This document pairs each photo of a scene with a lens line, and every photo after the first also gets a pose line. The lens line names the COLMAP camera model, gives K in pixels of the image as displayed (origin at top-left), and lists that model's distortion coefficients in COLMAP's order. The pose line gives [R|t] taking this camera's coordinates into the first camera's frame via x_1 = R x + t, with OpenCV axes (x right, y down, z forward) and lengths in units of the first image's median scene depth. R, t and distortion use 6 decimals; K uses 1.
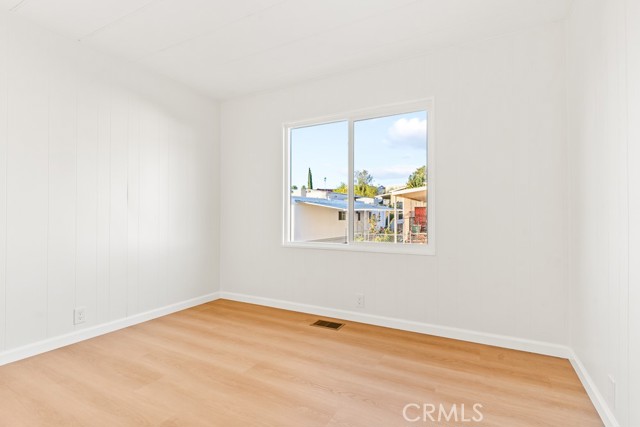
lens RADIAL K [[306.5, 0, 320.0], [0, 306.5, 213.5], [0, 0, 1]] dist [0.000951, -0.000050]
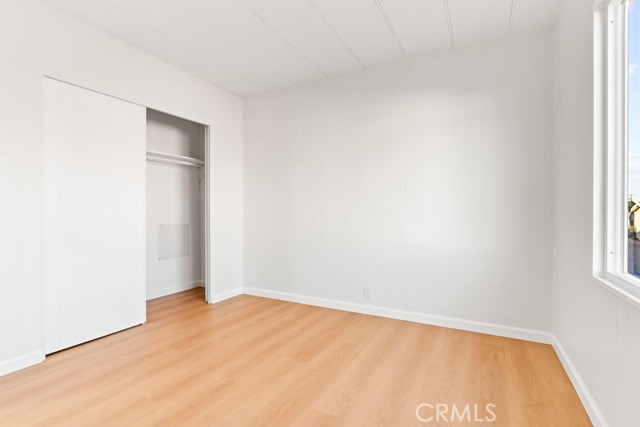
lens RADIAL K [[306.5, 0, 320.0], [0, 306.5, 213.5], [0, 0, 1]] dist [0.000951, -0.000050]
pose [[0.017522, 0.008852, -0.999807, 0.399029], [0.005570, 0.999944, 0.008951, 0.010149], [0.999831, -0.005726, 0.017471, 0.765302]]
